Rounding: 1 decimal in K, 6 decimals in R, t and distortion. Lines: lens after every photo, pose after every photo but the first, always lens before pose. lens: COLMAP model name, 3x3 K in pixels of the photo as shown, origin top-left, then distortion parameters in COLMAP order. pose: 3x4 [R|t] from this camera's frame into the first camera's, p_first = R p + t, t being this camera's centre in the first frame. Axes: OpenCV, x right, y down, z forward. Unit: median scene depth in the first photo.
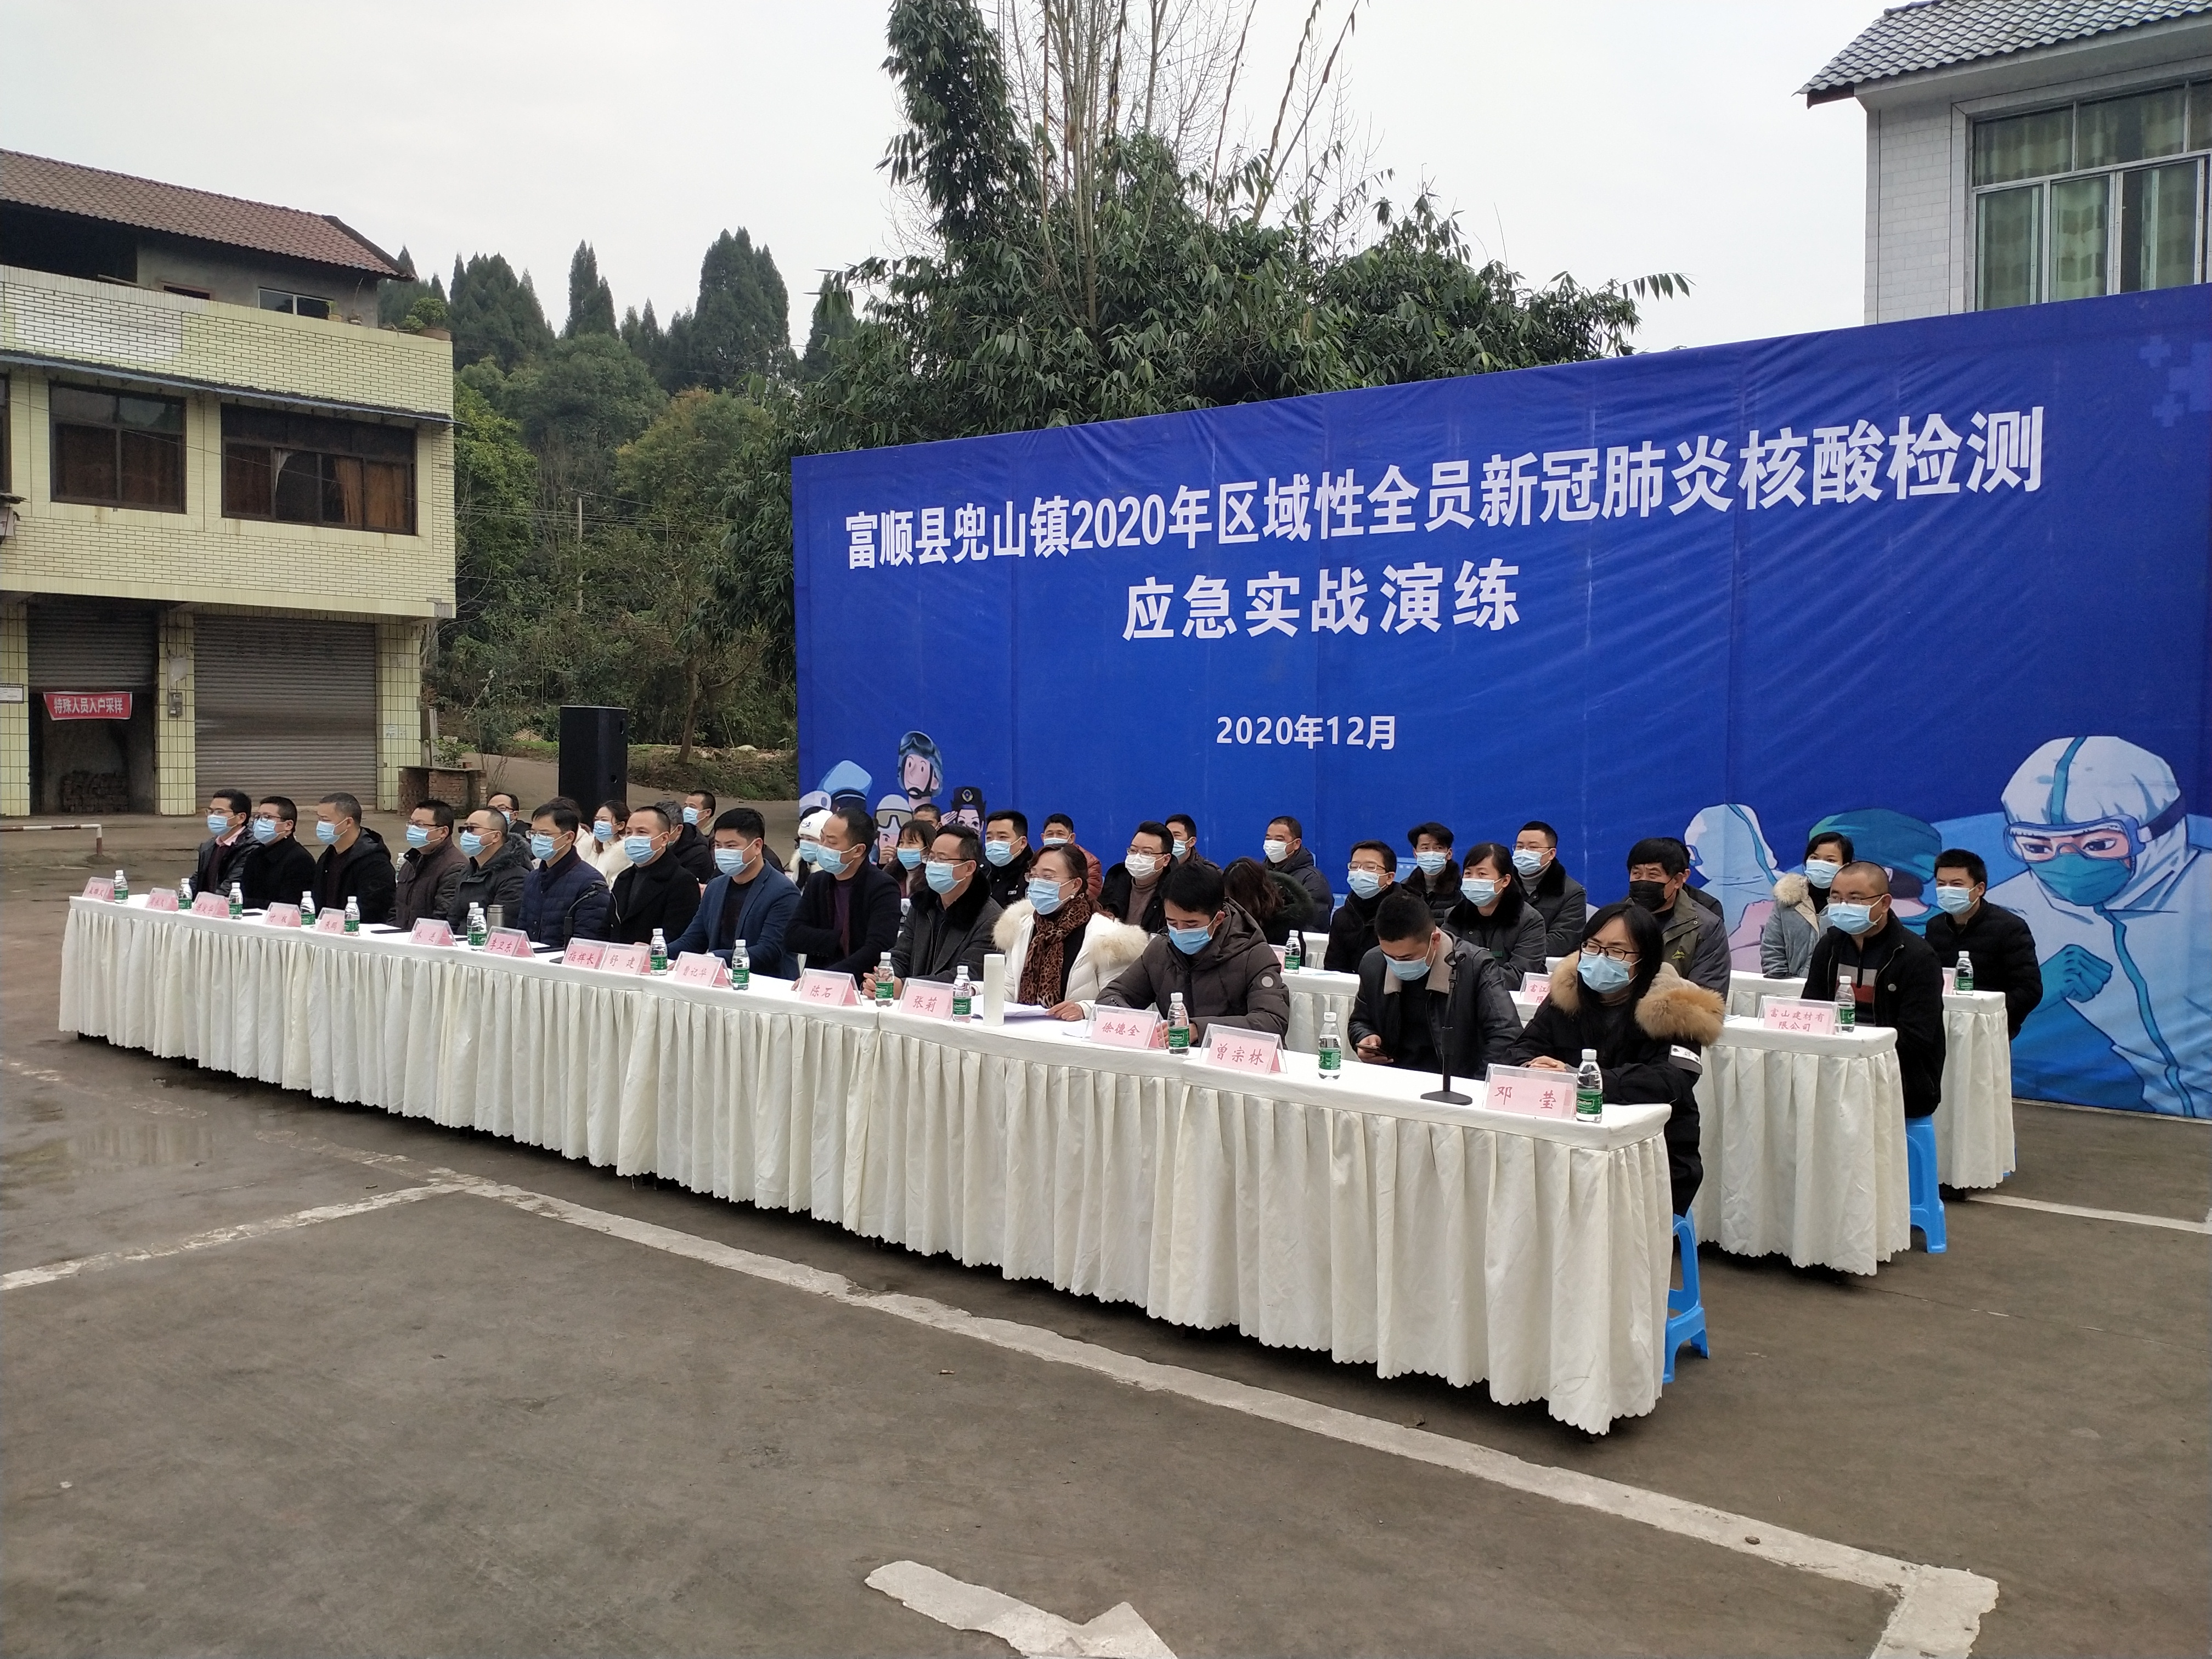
lens RADIAL K [[1782.7, 0, 1099.9], [0, 1782.7, 858.7], [0, 0, 1]] dist [-0.030650, -0.008017]
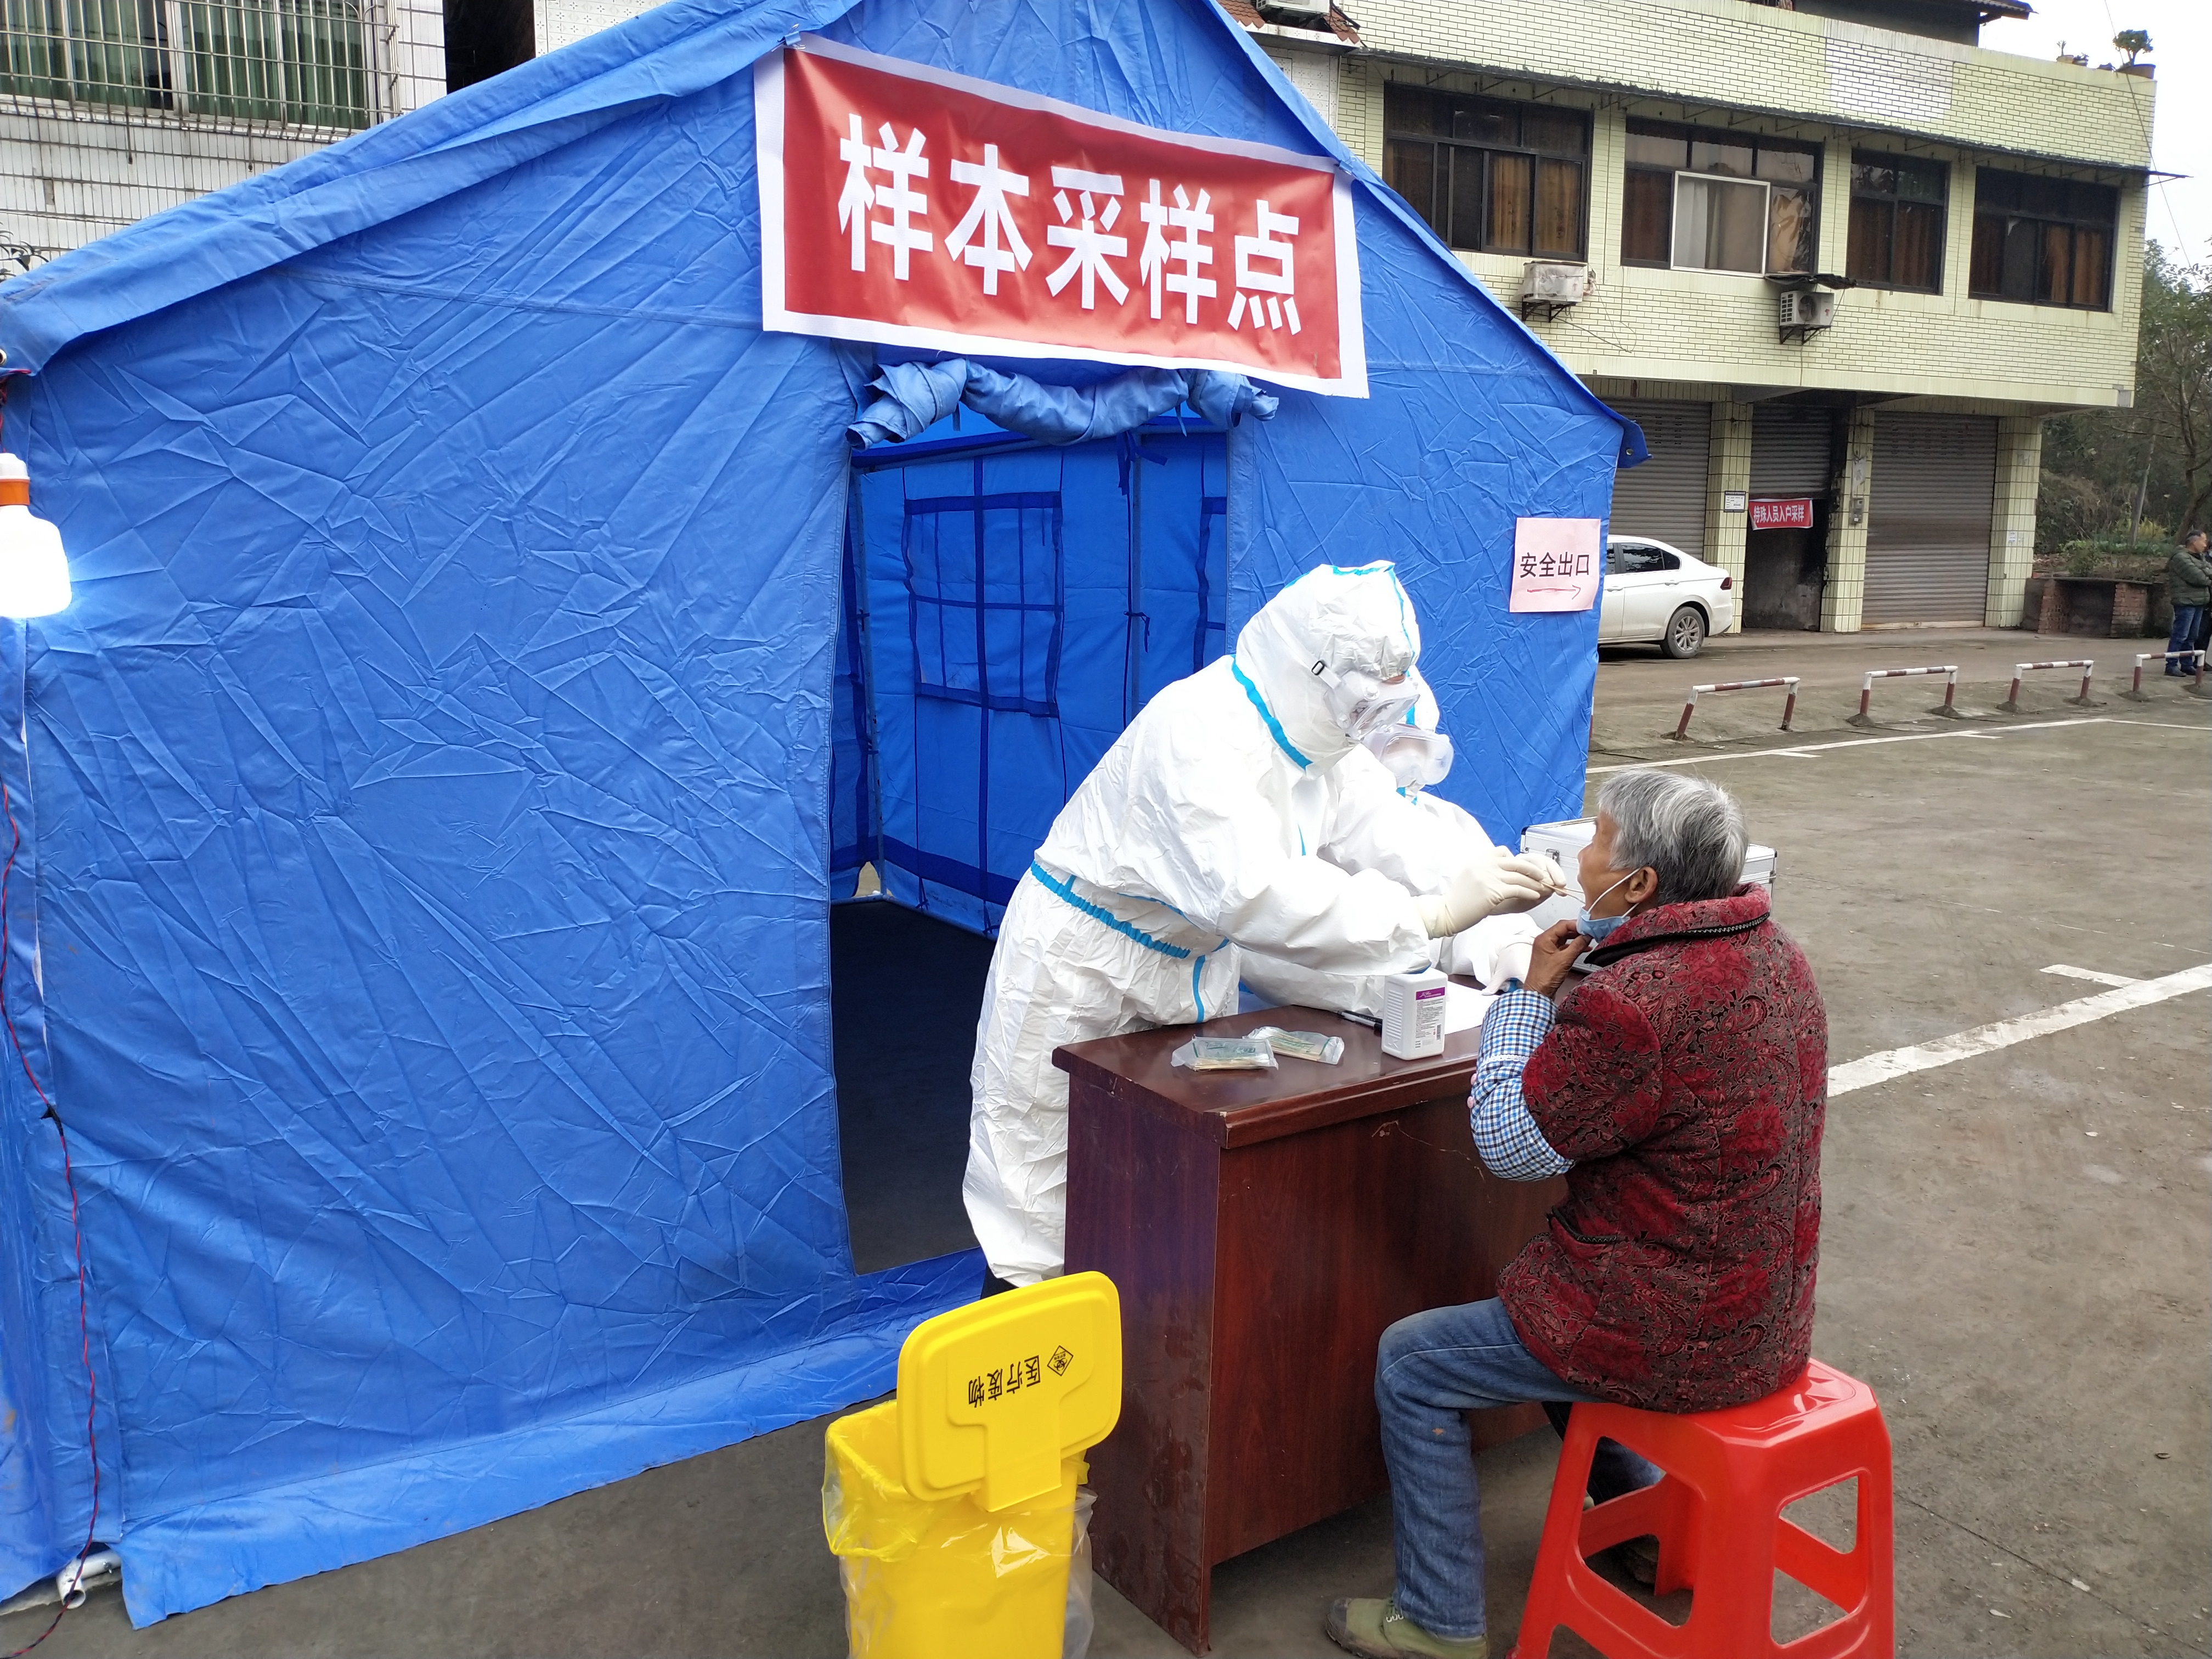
lens RADIAL K [[1782.7, 0, 1099.9], [0, 1782.7, 858.7], [0, 0, 1]] dist [-0.030650, -0.008017]
pose [[0.954212, 0.031897, -0.297426, -1.484611], [0.001588, 0.993744, 0.111669, -0.026794], [0.299127, -0.107029, 0.948192, -0.017666]]
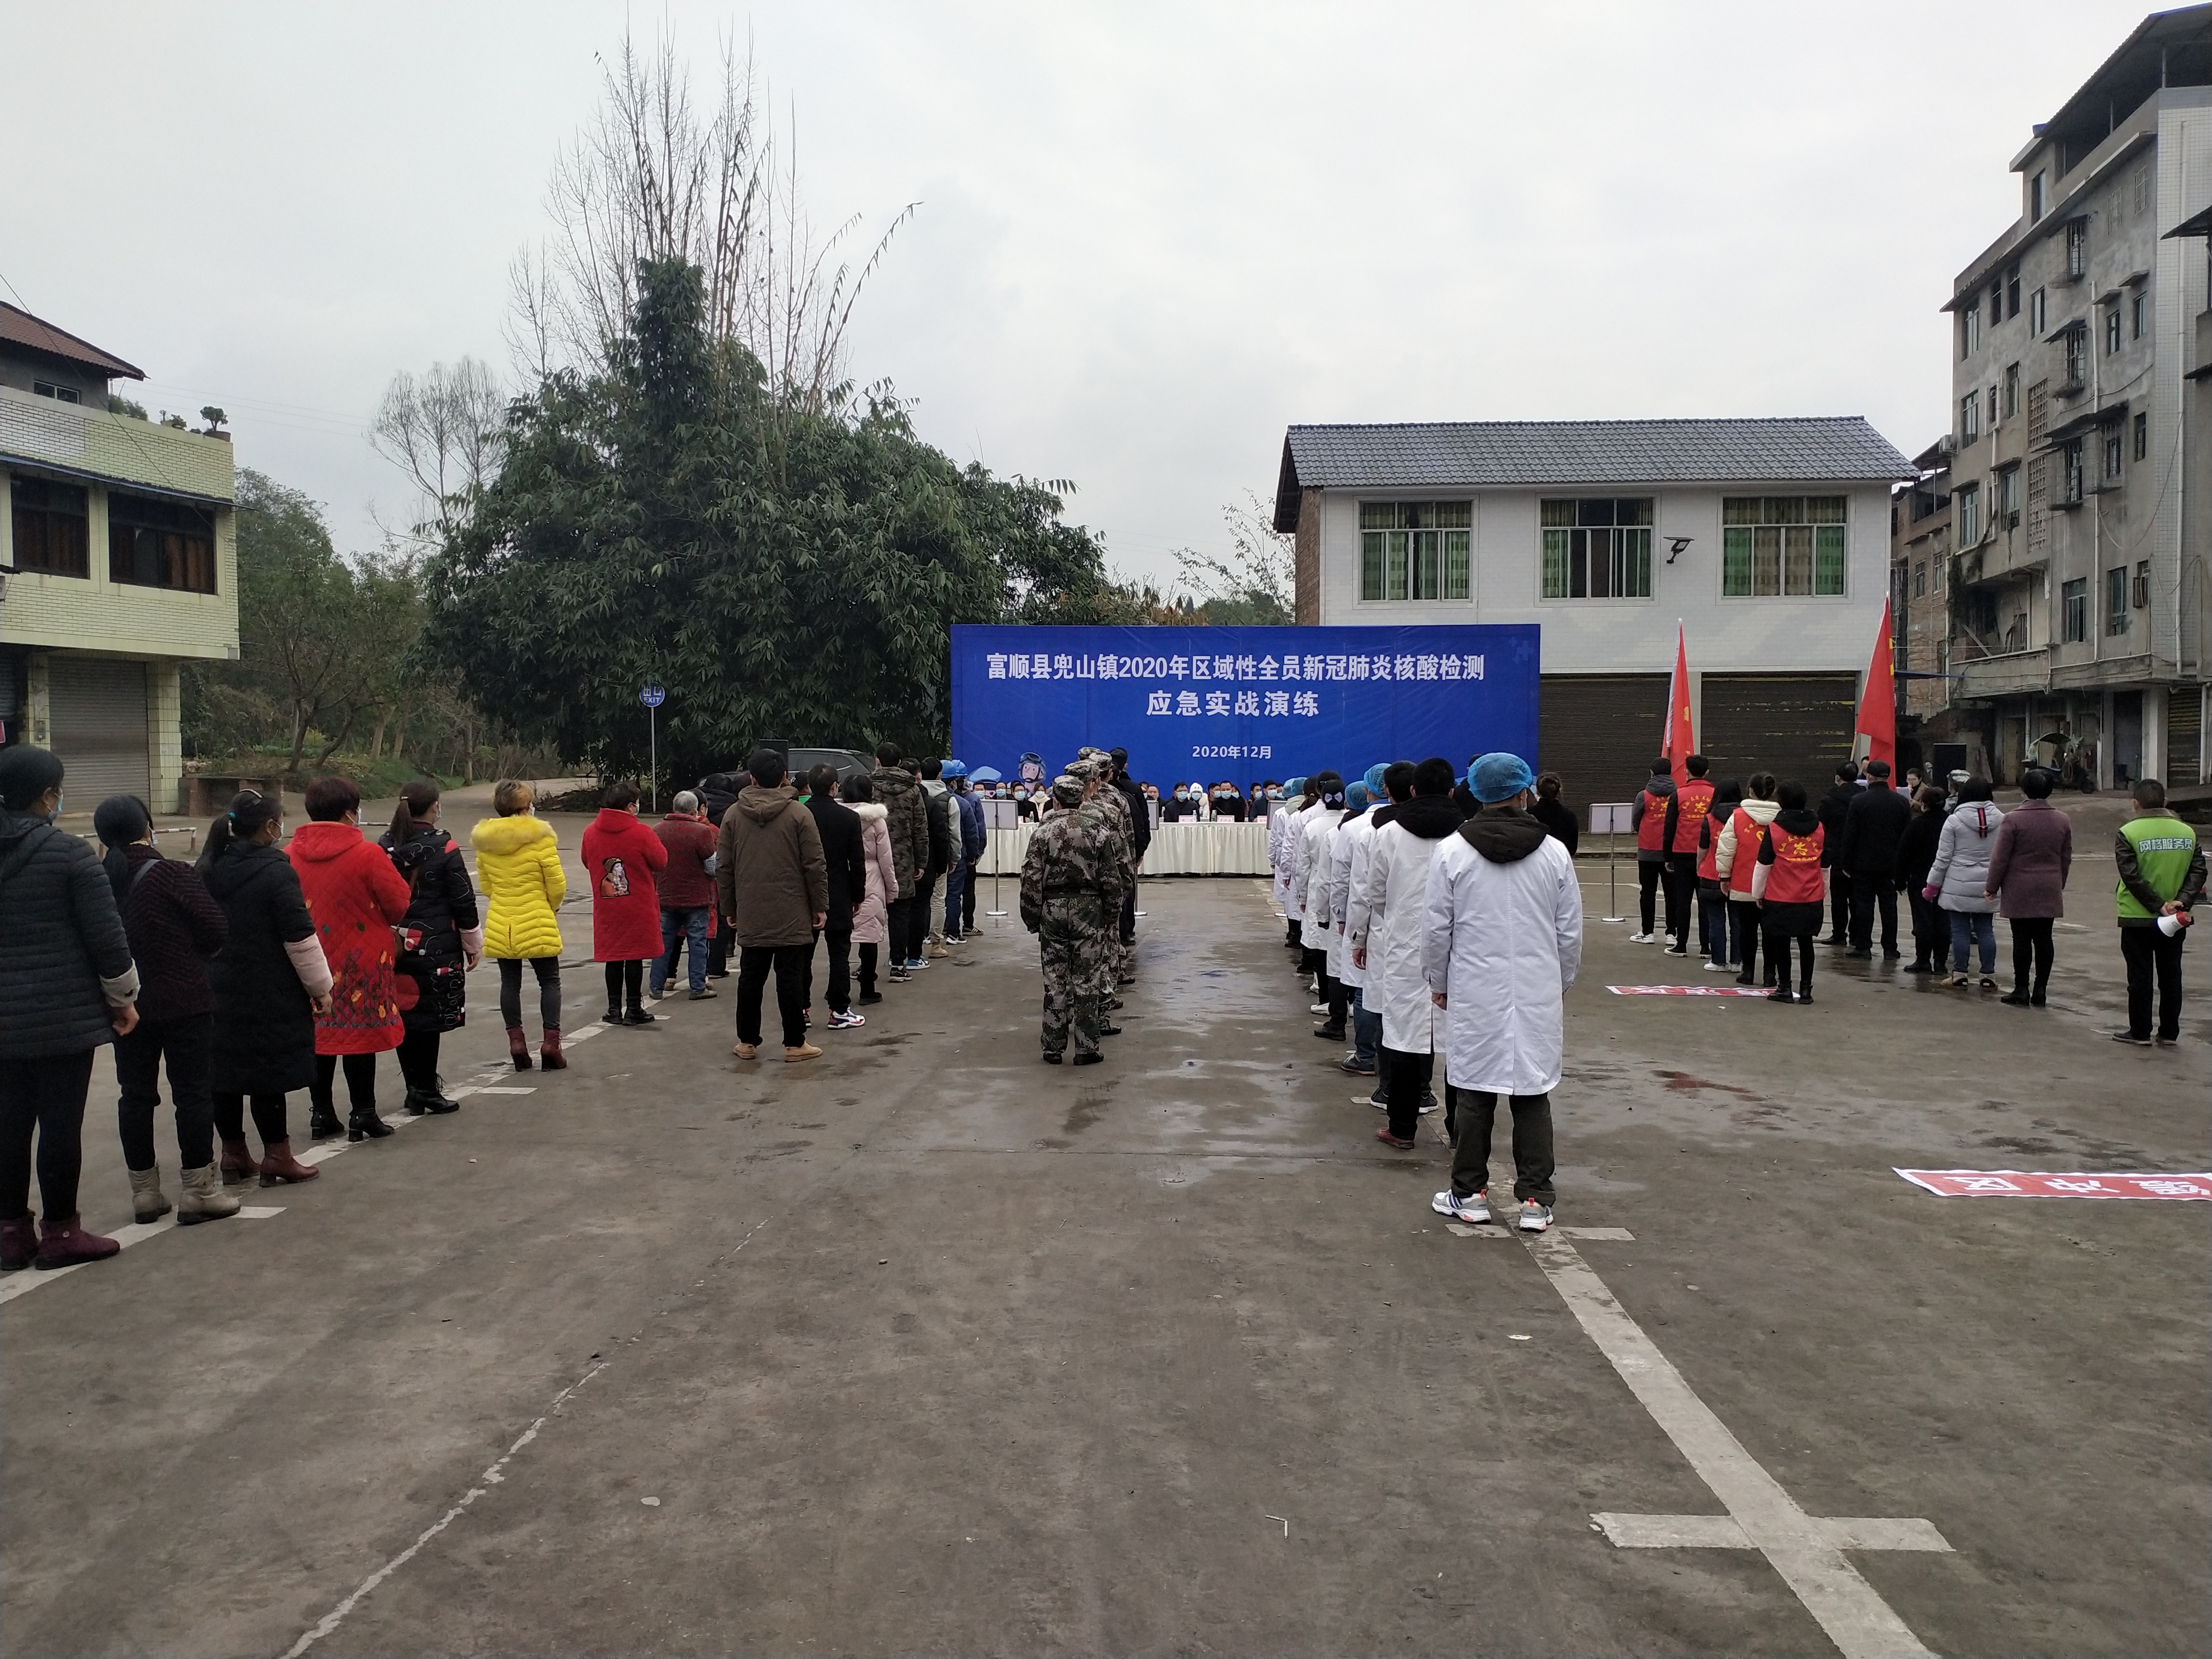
lens RADIAL K [[1782.7, 0, 1099.9], [0, 1782.7, 858.7], [0, 0, 1]] dist [-0.030650, -0.008017]
pose [[0.813076, -0.050284, 0.579982, -1.530887], [0.045313, 0.998707, 0.023062, 0.016576], [-0.580391, 0.007530, 0.814303, -1.004673]]
